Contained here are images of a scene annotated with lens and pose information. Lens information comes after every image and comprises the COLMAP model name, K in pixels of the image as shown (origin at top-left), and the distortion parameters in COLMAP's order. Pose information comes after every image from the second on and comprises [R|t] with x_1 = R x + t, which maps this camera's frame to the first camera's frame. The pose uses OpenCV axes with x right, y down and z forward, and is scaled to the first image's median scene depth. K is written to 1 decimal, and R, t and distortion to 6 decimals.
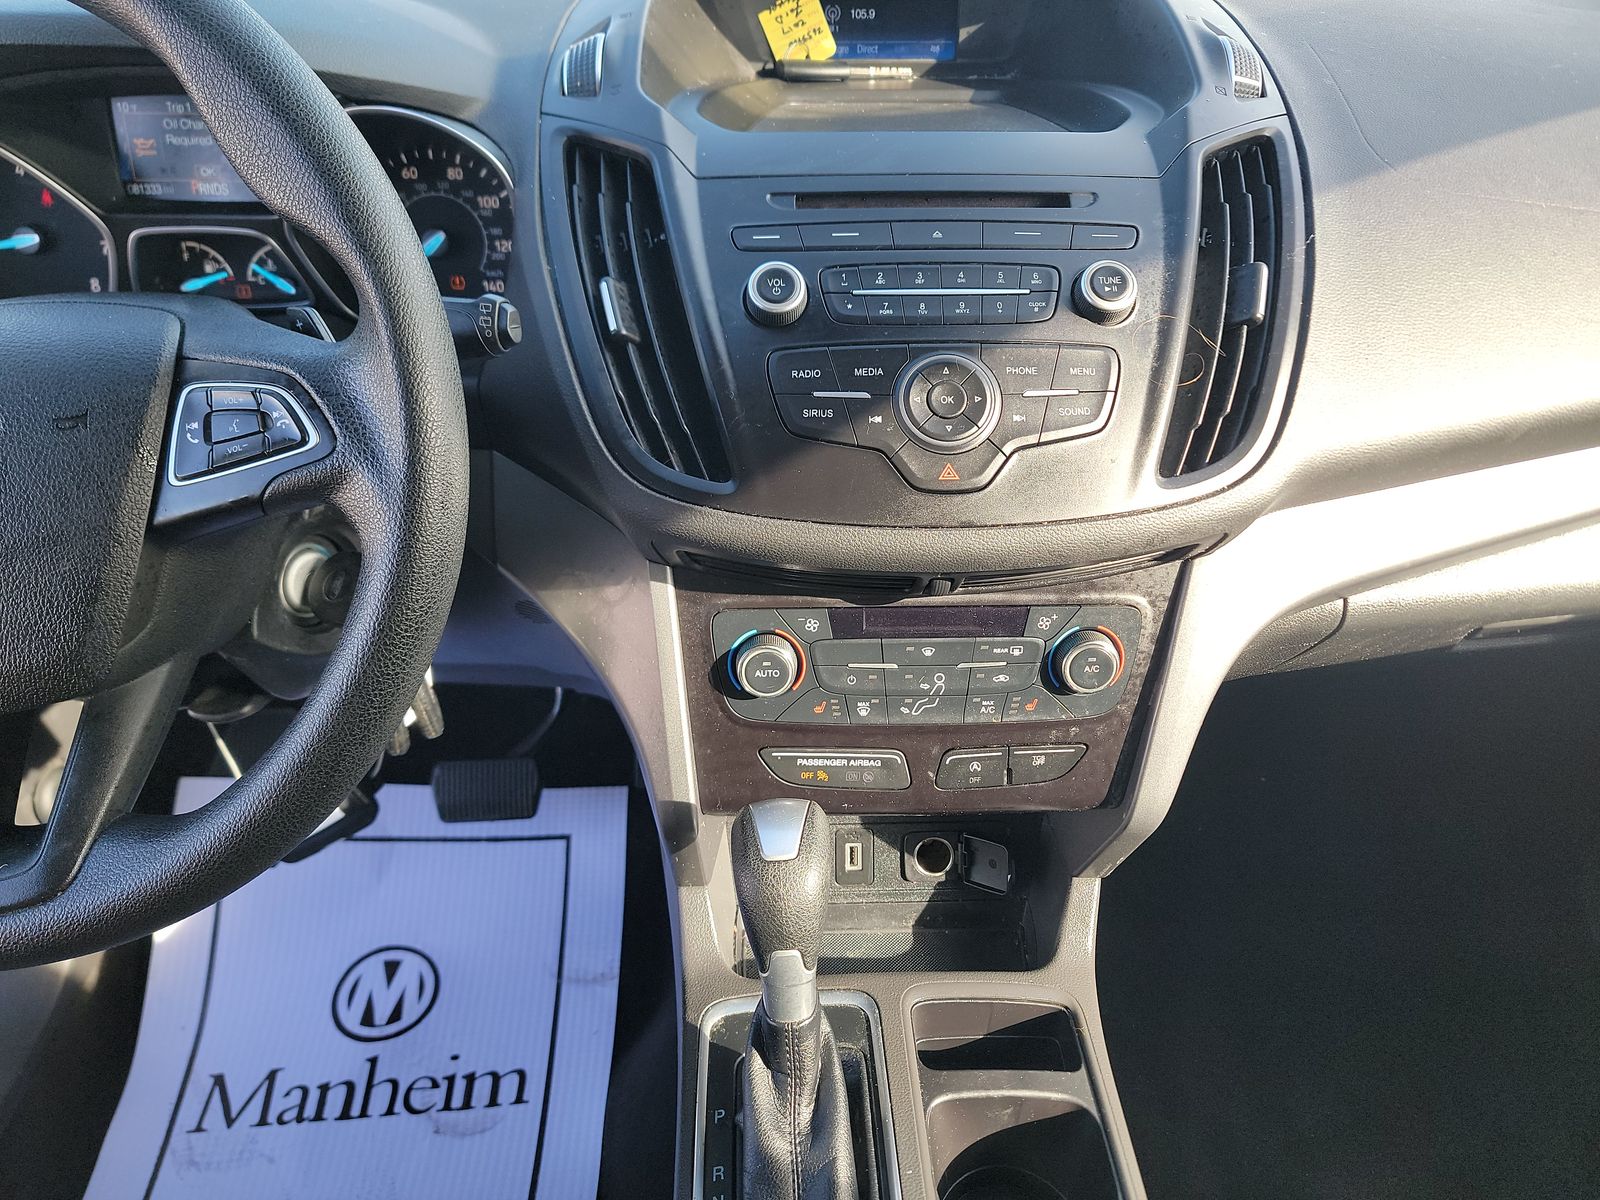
lens RADIAL K [[1129.6, 0, 798.2], [0, 1129.6, 598.4], [0, 0, 1]] dist [-0.012883, -0.004126]
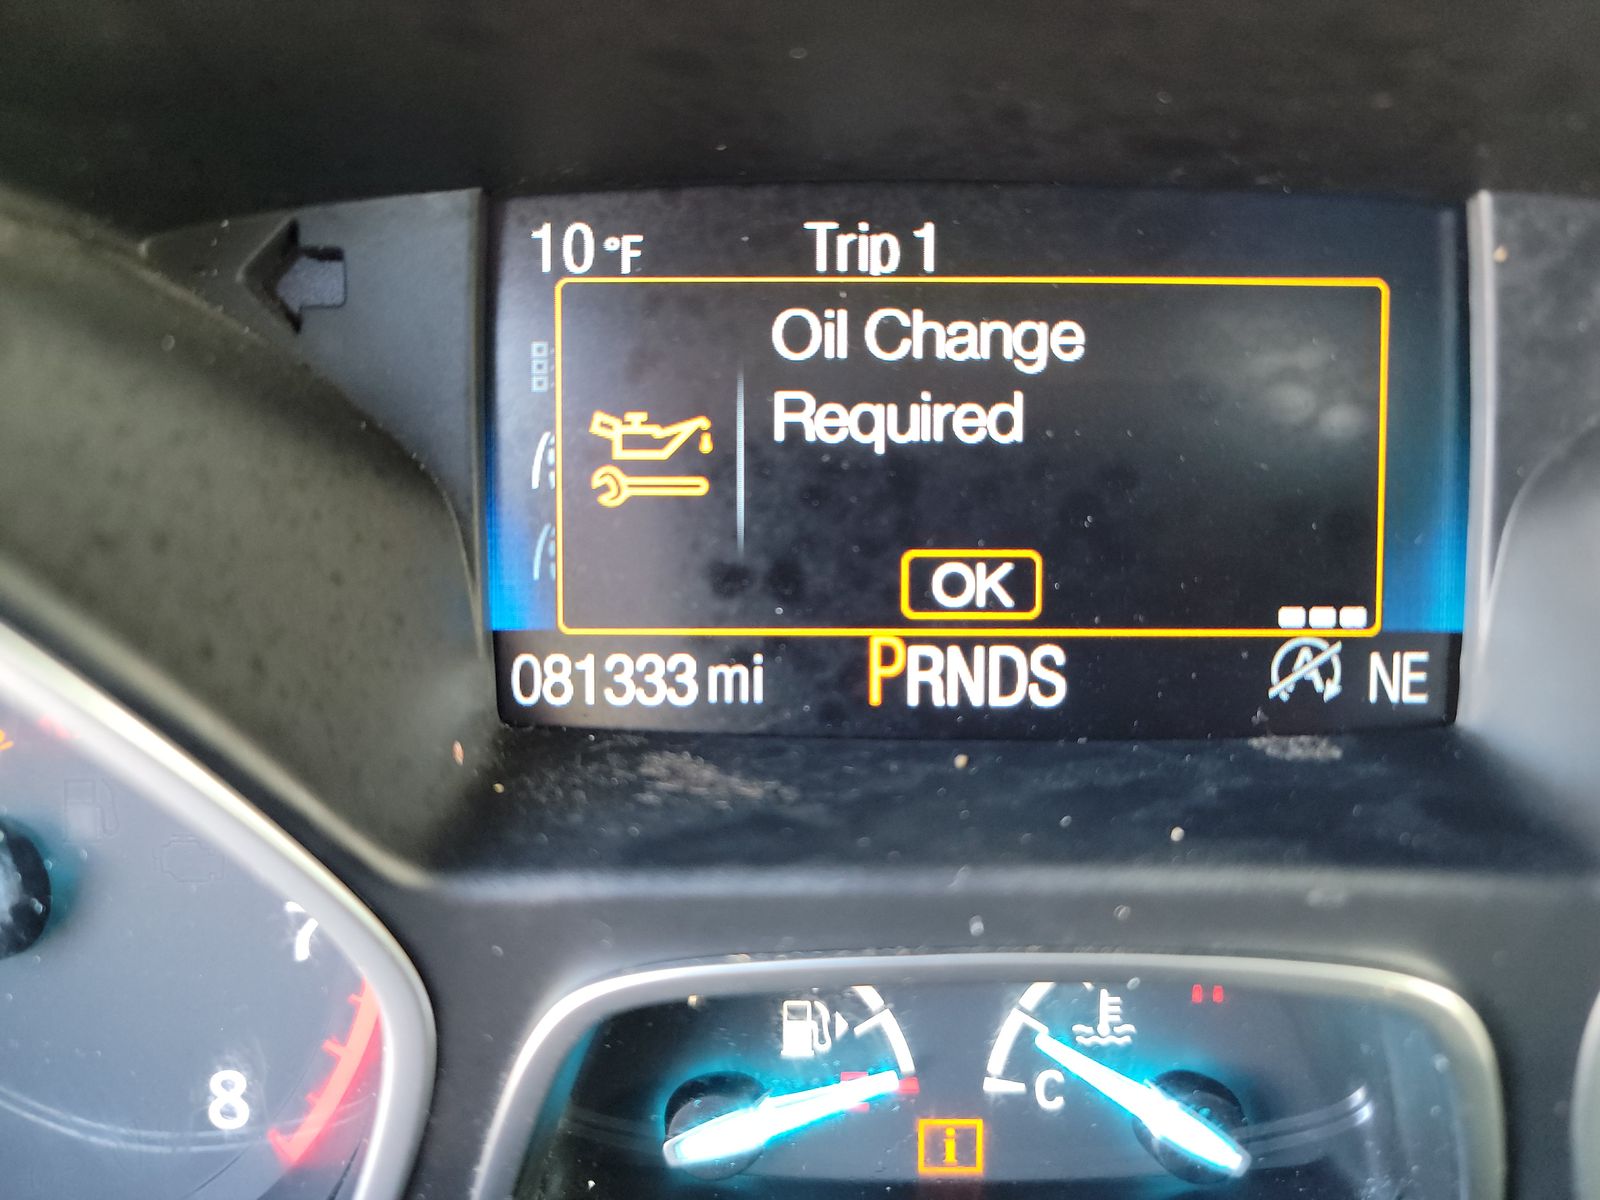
lens RADIAL K [[1129.6, 0, 800.9], [0, 1129.6, 600.8], [0, 0, 1]] dist [-0.012883, -0.004126]
pose [[0.998929, -0.011602, -0.044781, -0.544709], [-0.003543, 0.946013, -0.324109, -0.319856], [0.046124, 0.323921, 0.944959, 0.830443]]
